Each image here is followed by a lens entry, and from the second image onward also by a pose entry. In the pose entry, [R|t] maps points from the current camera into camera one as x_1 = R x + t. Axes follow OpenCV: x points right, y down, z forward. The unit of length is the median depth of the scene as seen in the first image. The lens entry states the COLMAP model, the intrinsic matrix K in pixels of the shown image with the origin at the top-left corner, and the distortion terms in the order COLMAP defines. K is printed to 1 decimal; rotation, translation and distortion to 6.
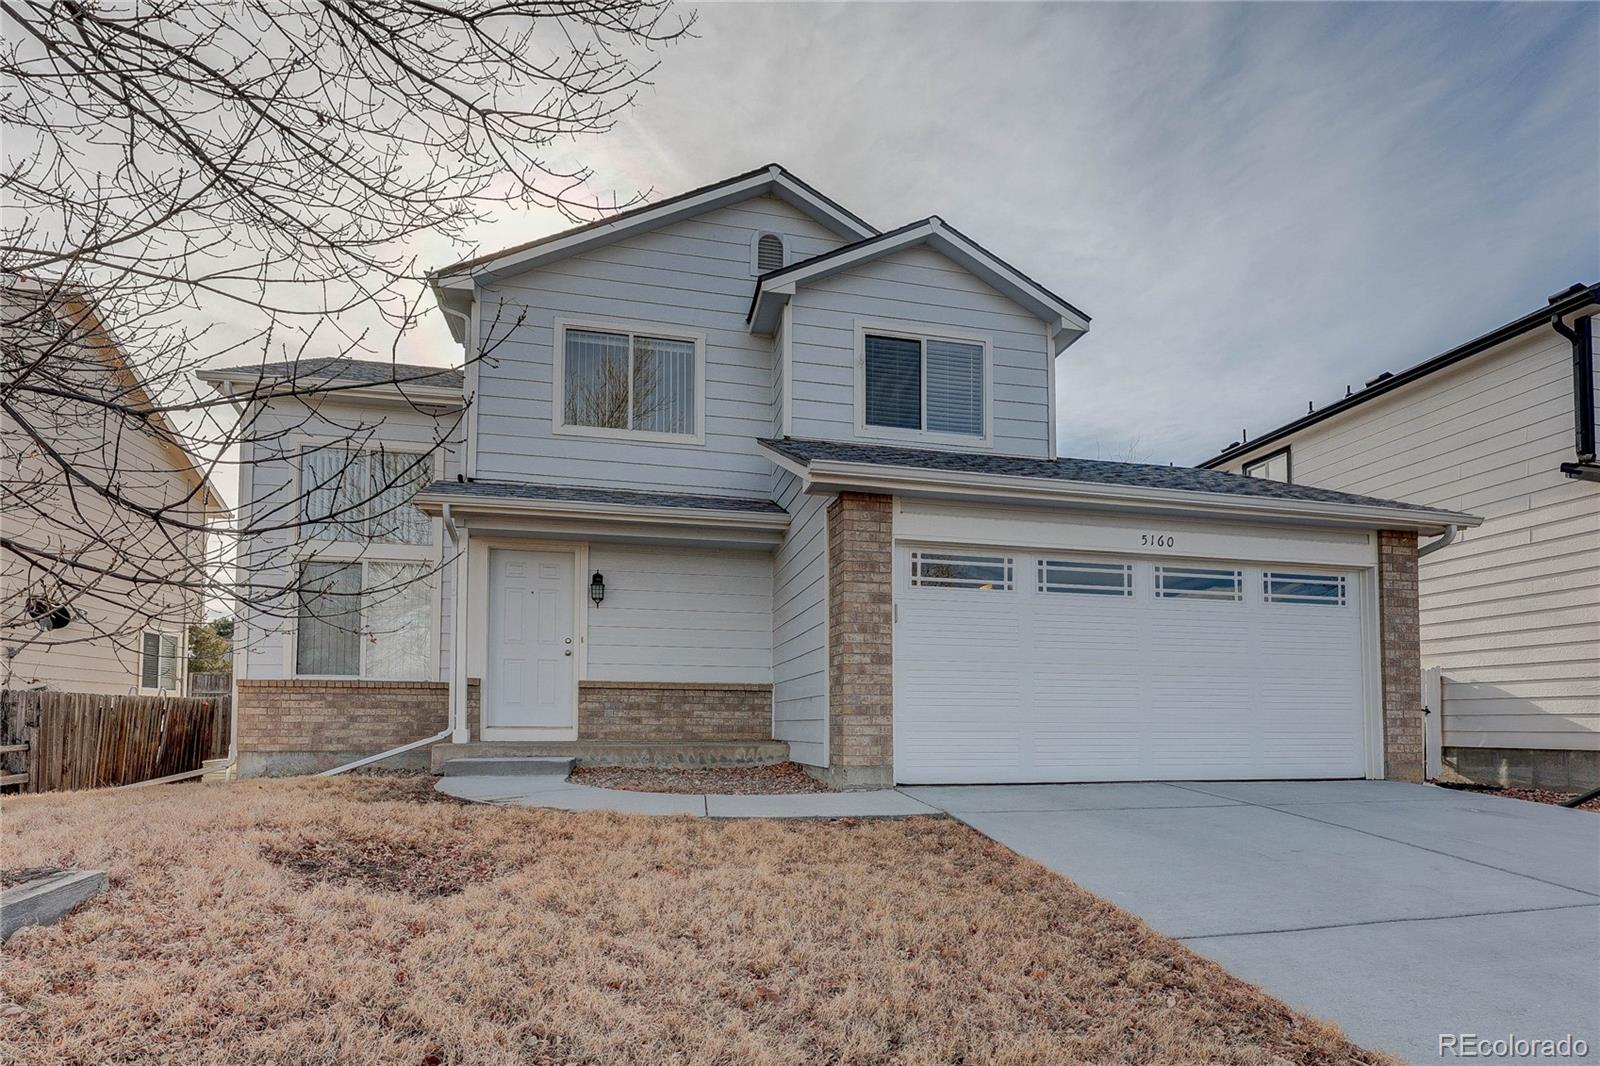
lens RADIAL K [[746.8, 0, 798.6], [0, 746.8, 530.4], [0, 0, 1]] dist [-0.003632, 0.000422]
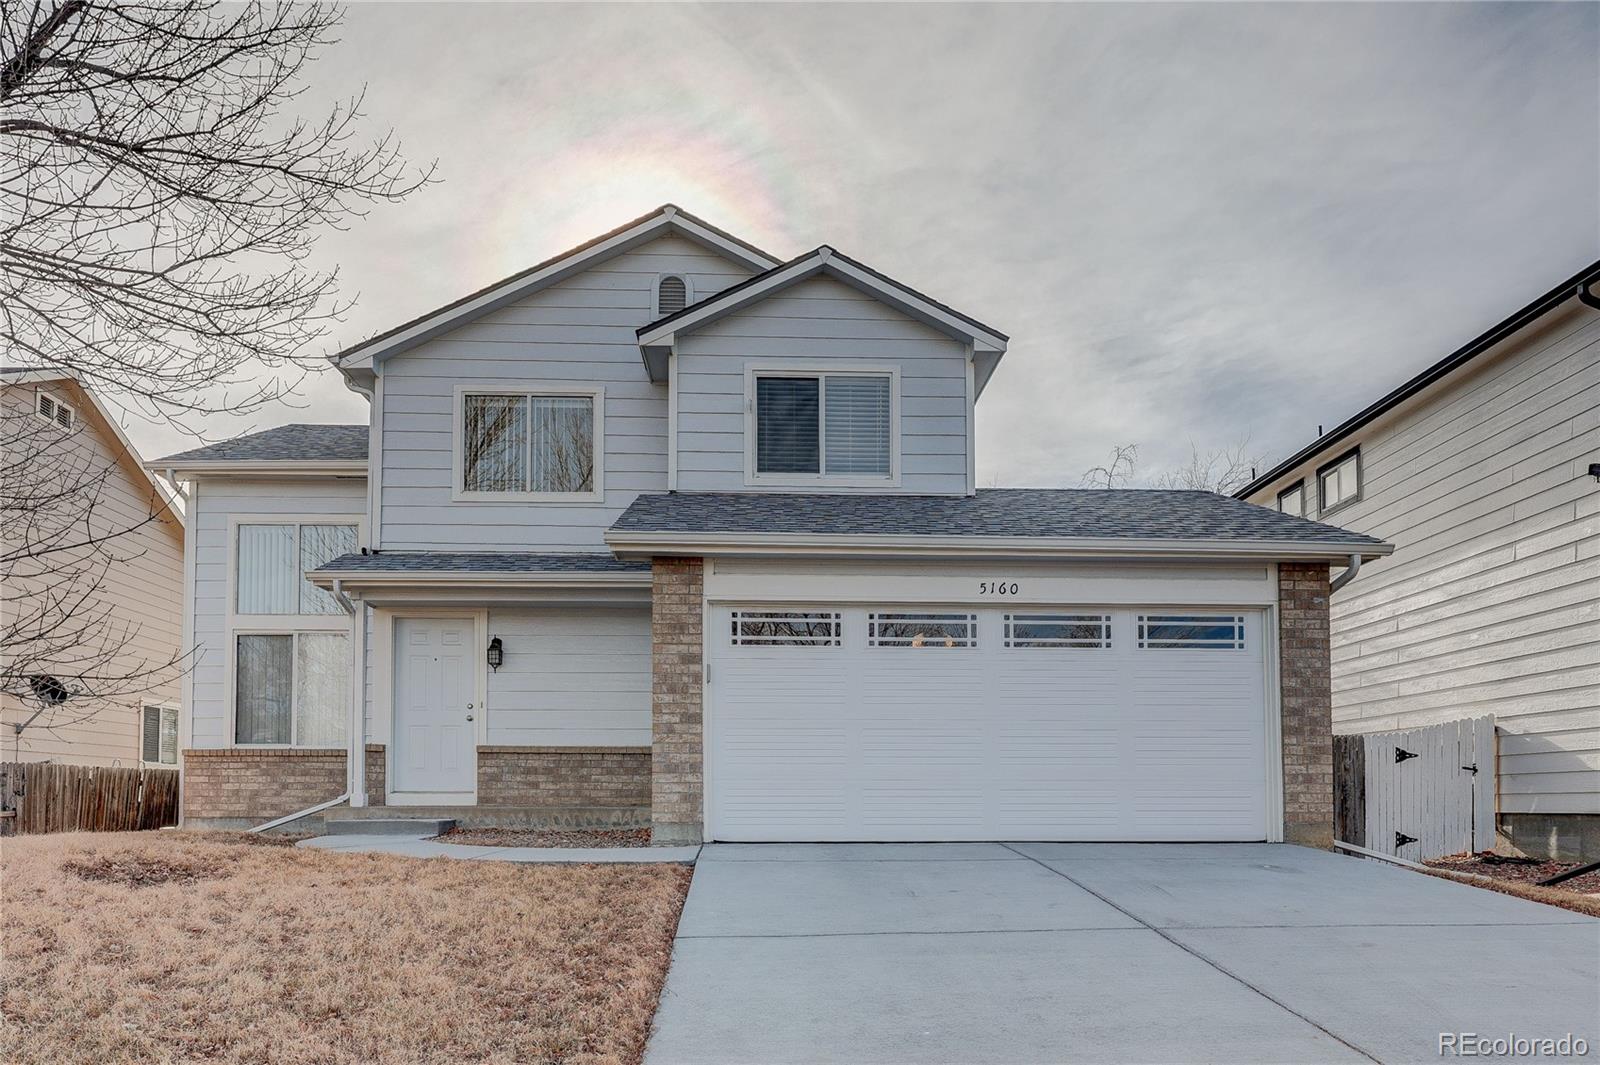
lens RADIAL K [[957.9, 0, 801.0], [0, 957.9, 535.0], [0, 0, 1]] dist [-0.002647, 0.001329]
pose [[0.984599, -0.051226, -0.167153, 0.355849], [0.047417, 0.998518, -0.026702, -0.027096], [0.168273, 0.018365, 0.985569, -0.201251]]
